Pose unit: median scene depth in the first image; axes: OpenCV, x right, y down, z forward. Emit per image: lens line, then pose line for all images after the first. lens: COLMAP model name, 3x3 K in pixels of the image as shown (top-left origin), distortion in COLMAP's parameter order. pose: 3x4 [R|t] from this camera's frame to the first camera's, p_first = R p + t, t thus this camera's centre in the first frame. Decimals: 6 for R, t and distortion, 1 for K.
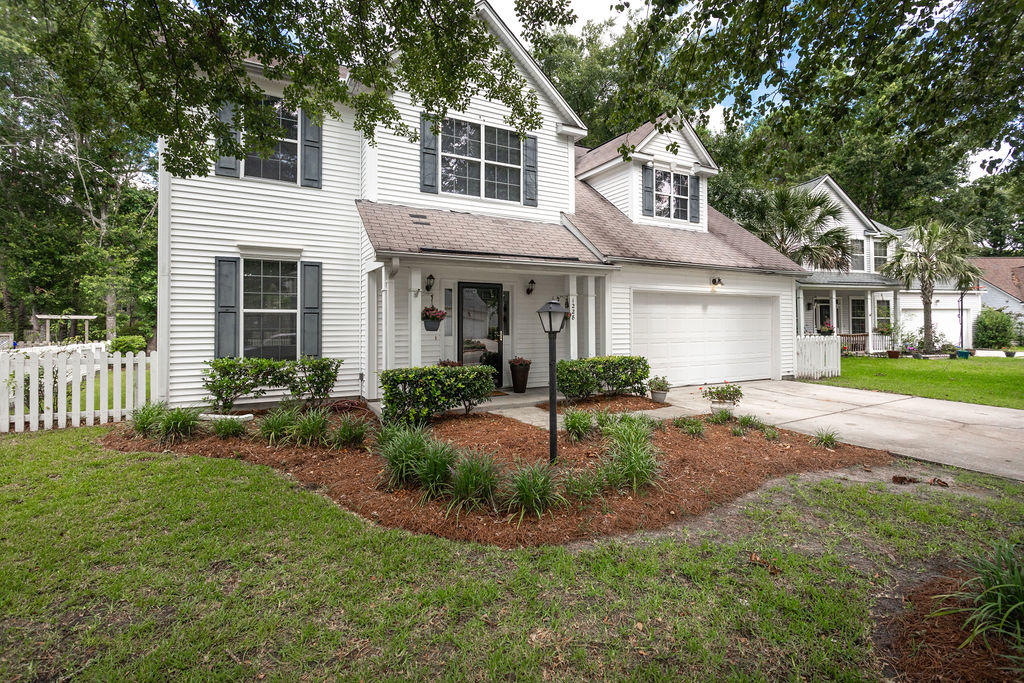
lens RADIAL K [[471.8, 0, 496.0], [0, 471.8, 307.0], [0, 0, 1]] dist [-0.000042, 0.000046]
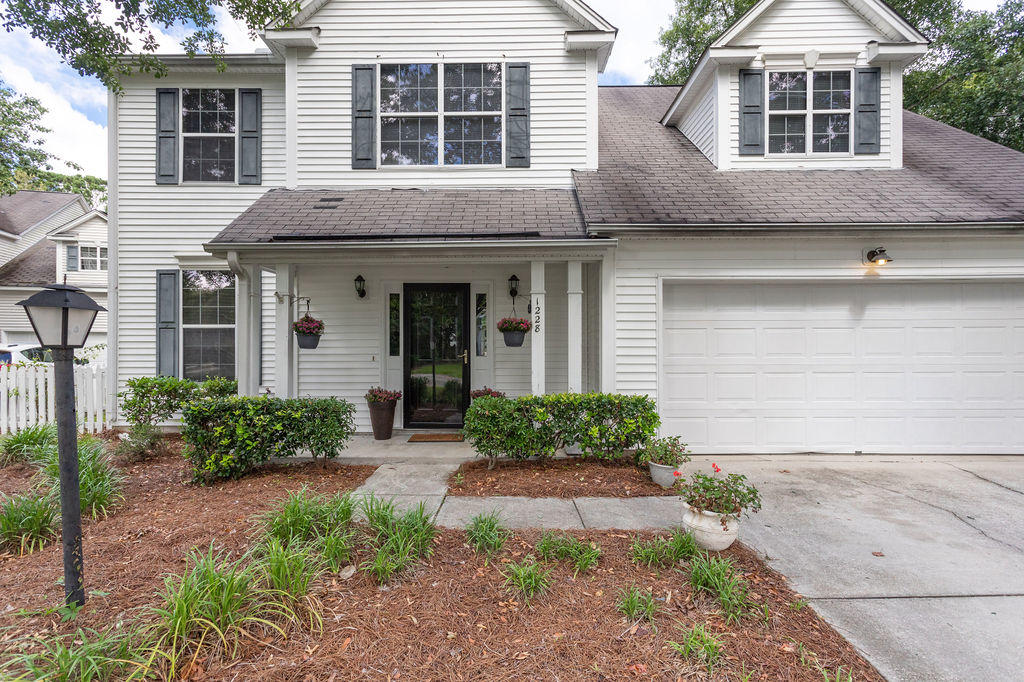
lens RADIAL K [[468.8, 0, 516.9], [0, 468.8, 336.5], [0, 0, 1]] dist [0.005700, 0.000239]
pose [[0.880581, -0.008456, -0.473820, 0.412662], [0.017363, 0.999745, 0.014426, 0.022321], [0.473577, -0.020930, 0.880504, 0.416917]]
